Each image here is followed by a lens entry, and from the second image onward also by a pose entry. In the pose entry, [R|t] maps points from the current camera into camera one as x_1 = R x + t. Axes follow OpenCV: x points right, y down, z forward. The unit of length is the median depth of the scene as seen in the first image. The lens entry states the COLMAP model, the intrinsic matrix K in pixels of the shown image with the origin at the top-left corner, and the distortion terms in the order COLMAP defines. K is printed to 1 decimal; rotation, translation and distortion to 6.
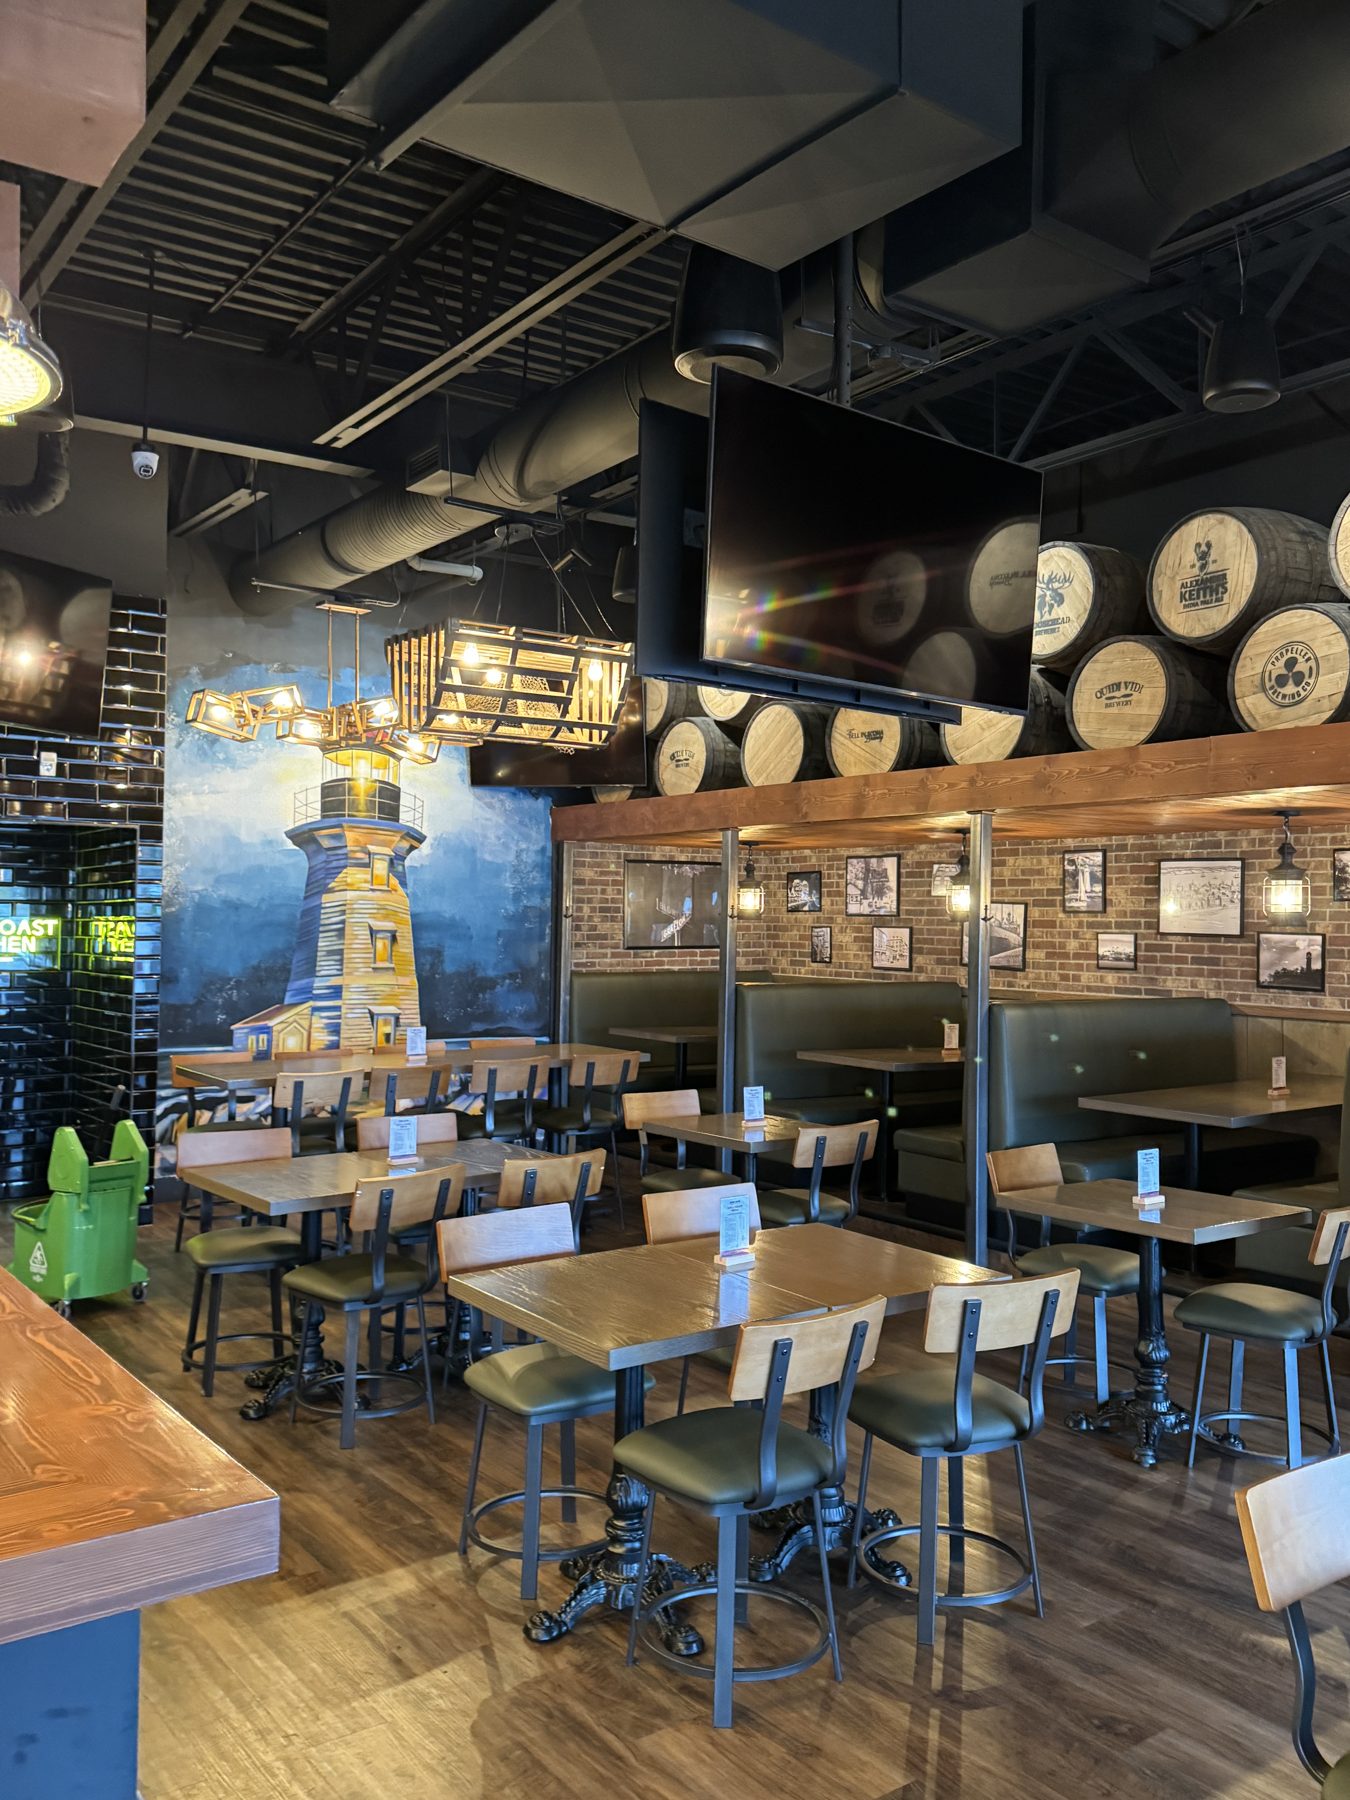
lens RADIAL K [[1453.4, 0, 675.0], [0, 1453.4, 900.0], [0, 0, 1]] dist [0.156757, -0.292318]
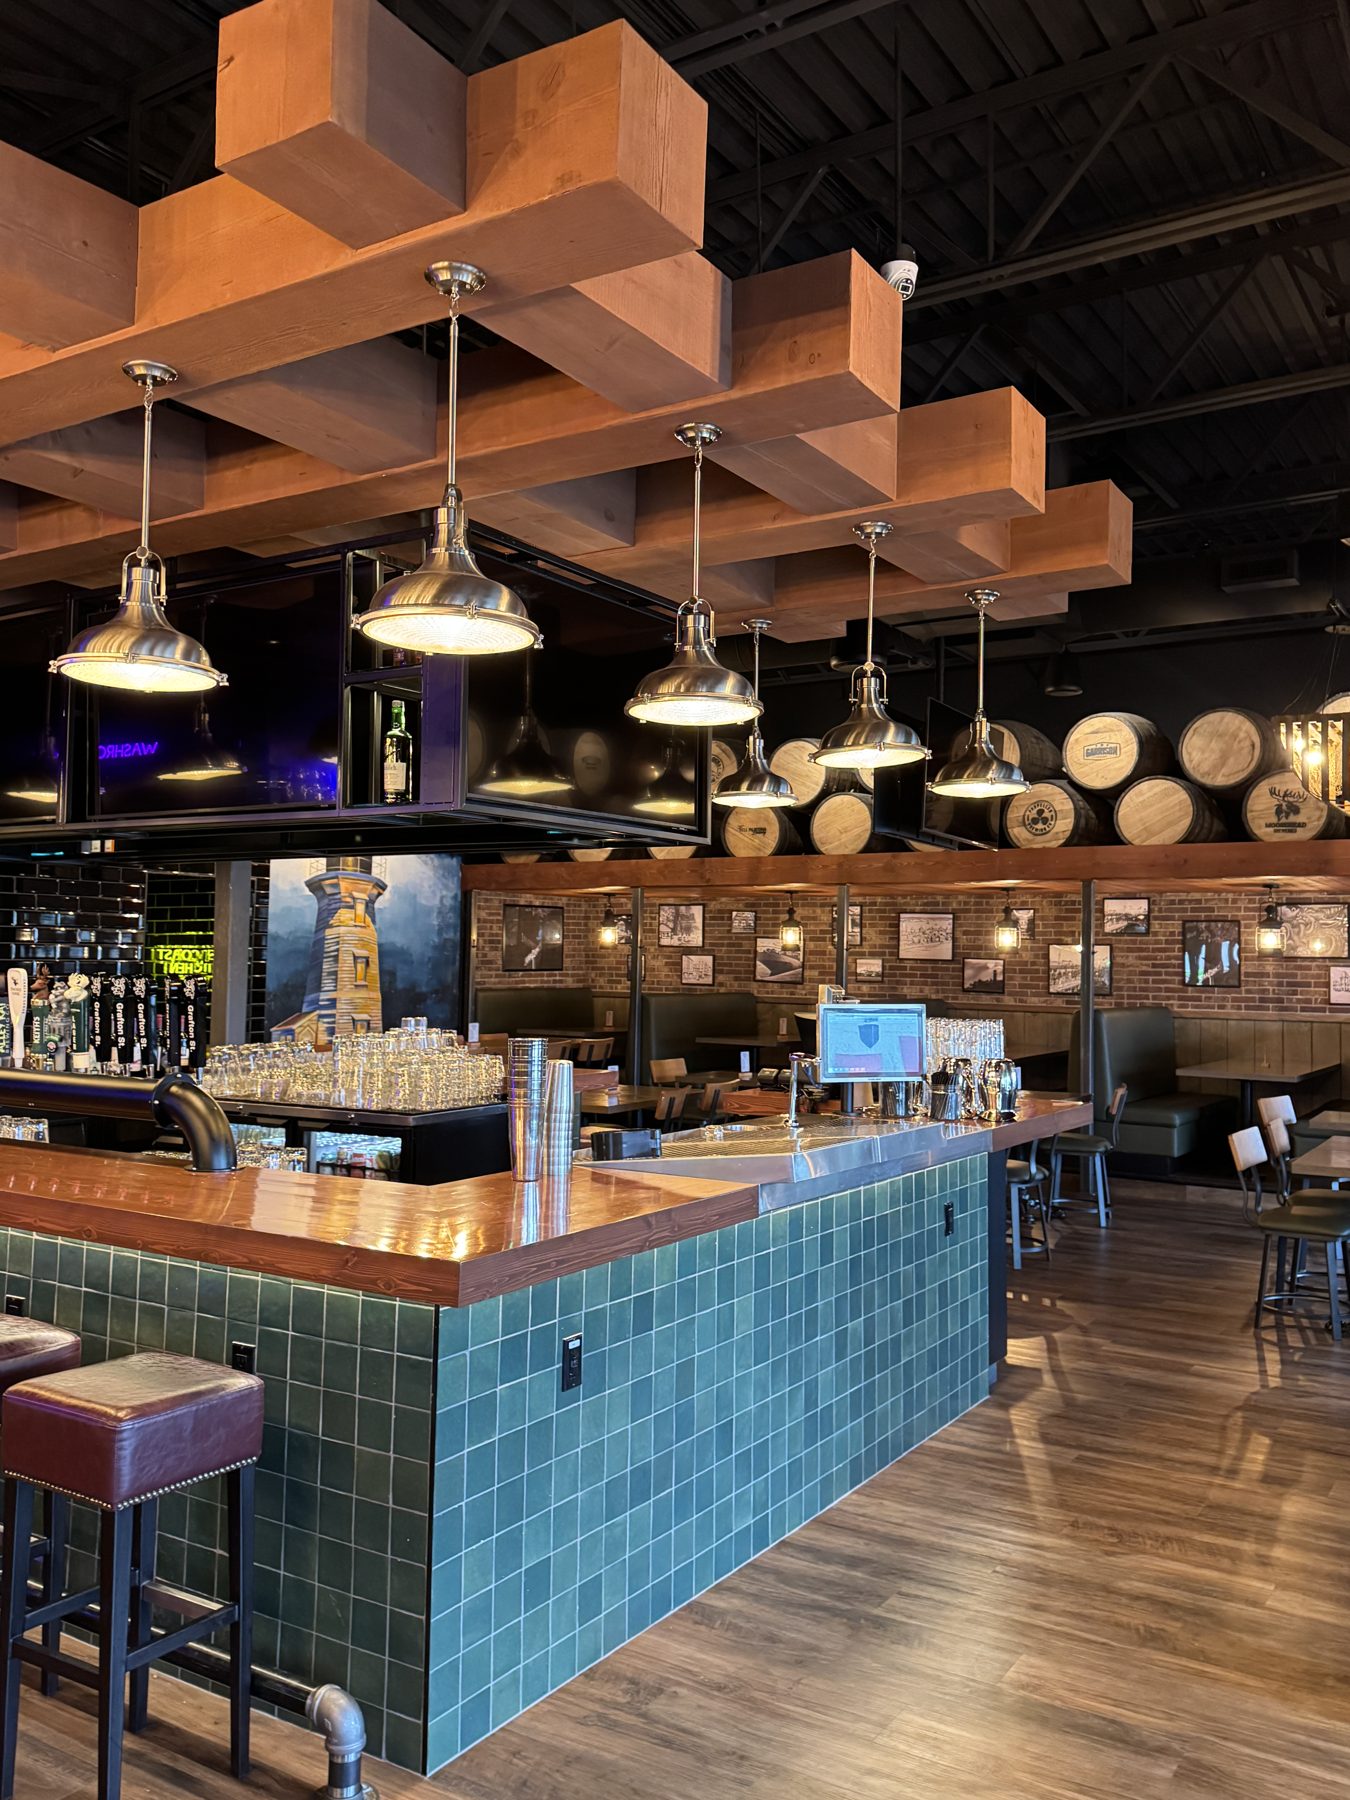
lens RADIAL K [[1453.4, 0, 675.0], [0, 1453.4, 900.0], [0, 0, 1]] dist [0.156757, -0.292318]
pose [[0.930496, 0.016278, 0.365941, -0.469597], [-0.008263, 0.999691, -0.023458, -0.001848], [-0.366209, 0.018803, 0.930343, -0.372685]]
